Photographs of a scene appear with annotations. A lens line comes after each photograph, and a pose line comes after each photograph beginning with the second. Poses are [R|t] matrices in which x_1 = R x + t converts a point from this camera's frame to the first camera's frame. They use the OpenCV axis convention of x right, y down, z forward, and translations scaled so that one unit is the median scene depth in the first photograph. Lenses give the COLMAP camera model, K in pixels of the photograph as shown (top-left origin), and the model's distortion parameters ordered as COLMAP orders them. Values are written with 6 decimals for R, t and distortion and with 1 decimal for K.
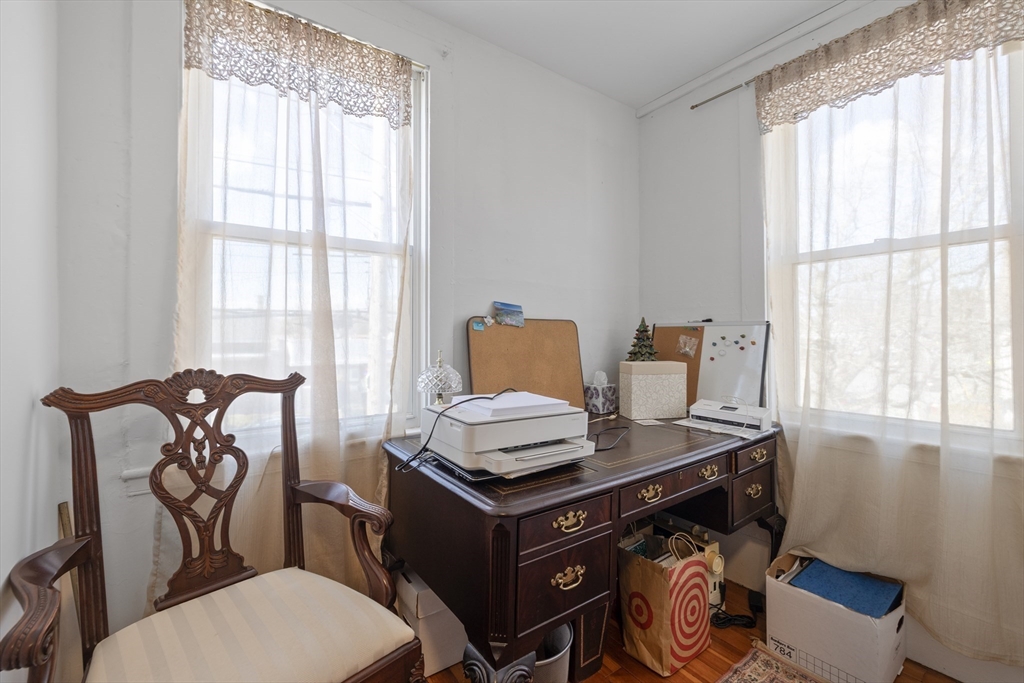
lens RADIAL K [[432.0, 0, 507.1], [0, 432.0, 341.1], [0, 0, 1]] dist [0.000061, 0.000180]
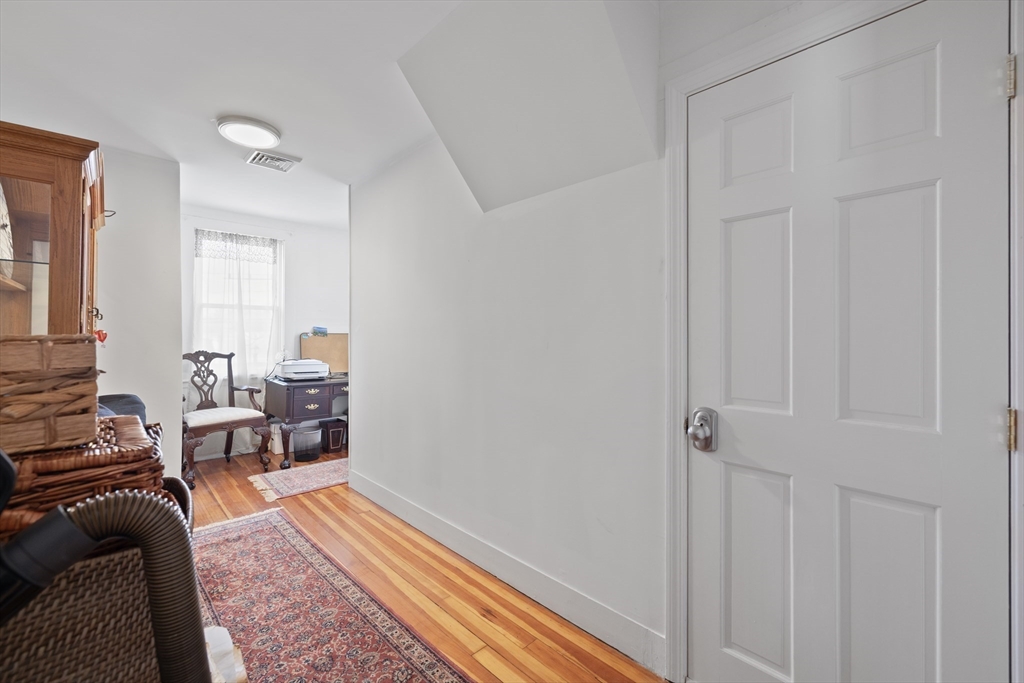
lens RADIAL K [[432.0, 0, 507.1], [0, 432.0, 341.1], [0, 0, 1]] dist [0.000061, 0.000180]
pose [[0.991186, 0.002608, 0.132453, 1.228520], [-0.003011, 0.999991, 0.002839, -0.027280], [-0.132445, -0.003213, 0.991185, -2.713246]]
